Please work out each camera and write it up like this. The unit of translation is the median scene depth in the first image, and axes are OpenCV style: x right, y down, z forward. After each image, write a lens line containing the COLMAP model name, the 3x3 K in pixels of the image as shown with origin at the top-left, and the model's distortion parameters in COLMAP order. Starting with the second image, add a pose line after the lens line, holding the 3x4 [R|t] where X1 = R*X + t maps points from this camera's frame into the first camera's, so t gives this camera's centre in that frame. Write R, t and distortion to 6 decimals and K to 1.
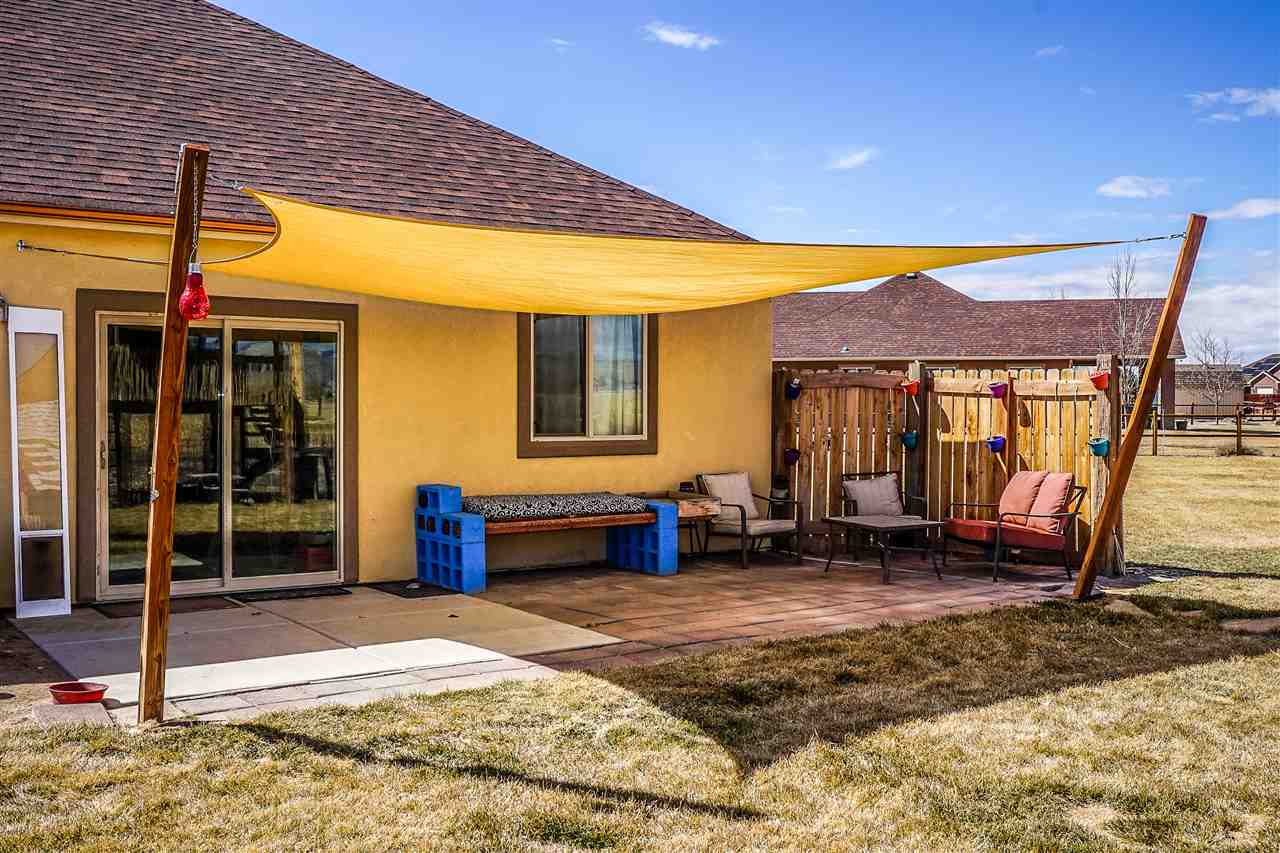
lens RADIAL K [[1311.0, 0, 640.1], [0, 1311.0, 422.7], [0, 0, 1]] dist [-0.014112, -0.001426]
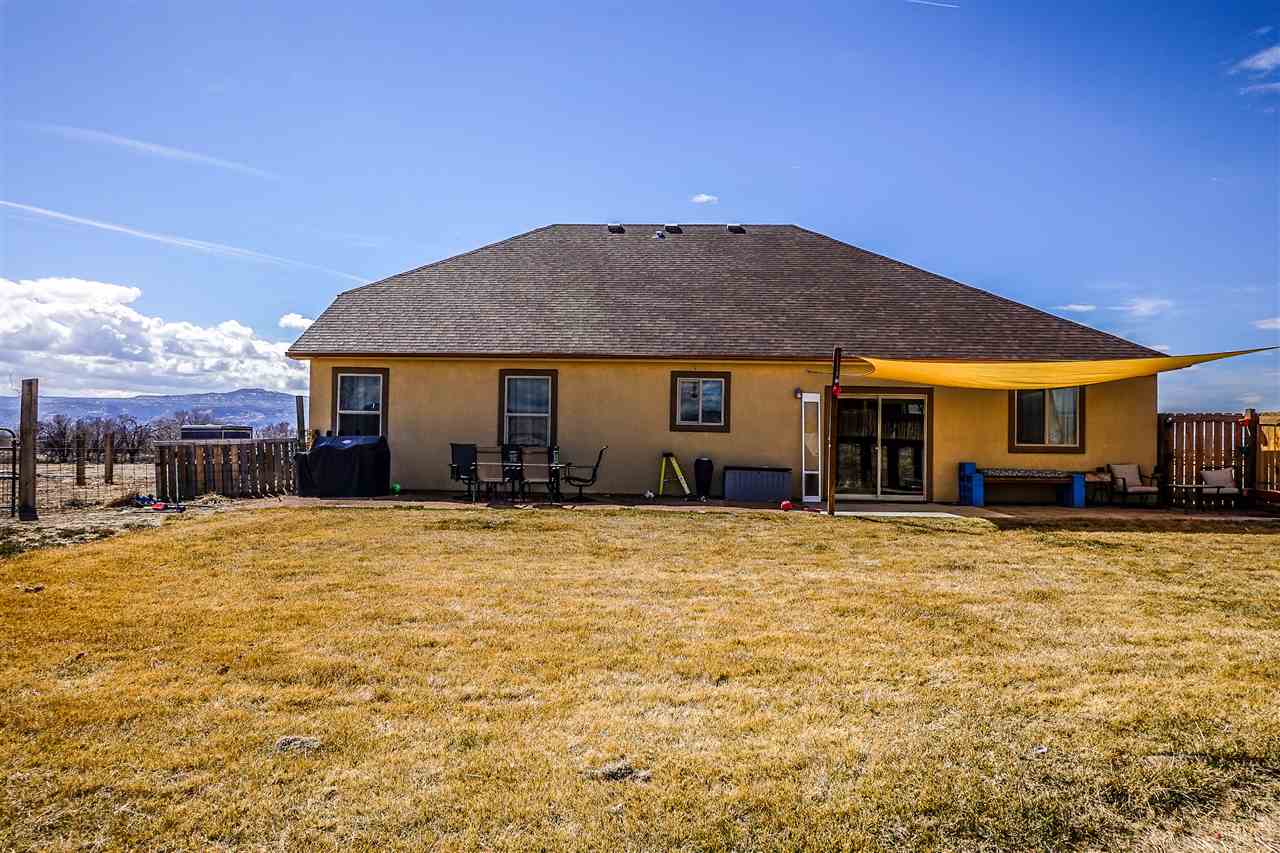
lens RADIAL K [[864.9, 0, 635.9], [0, 864.9, 425.5], [0, 0, 1]] dist [-0.008602, -0.000358]
pose [[0.775620, -0.004905, -0.631182, 0.351387], [-0.023167, 0.999075, -0.036233, 0.049124], [0.630775, 0.042726, 0.774788, -0.569066]]
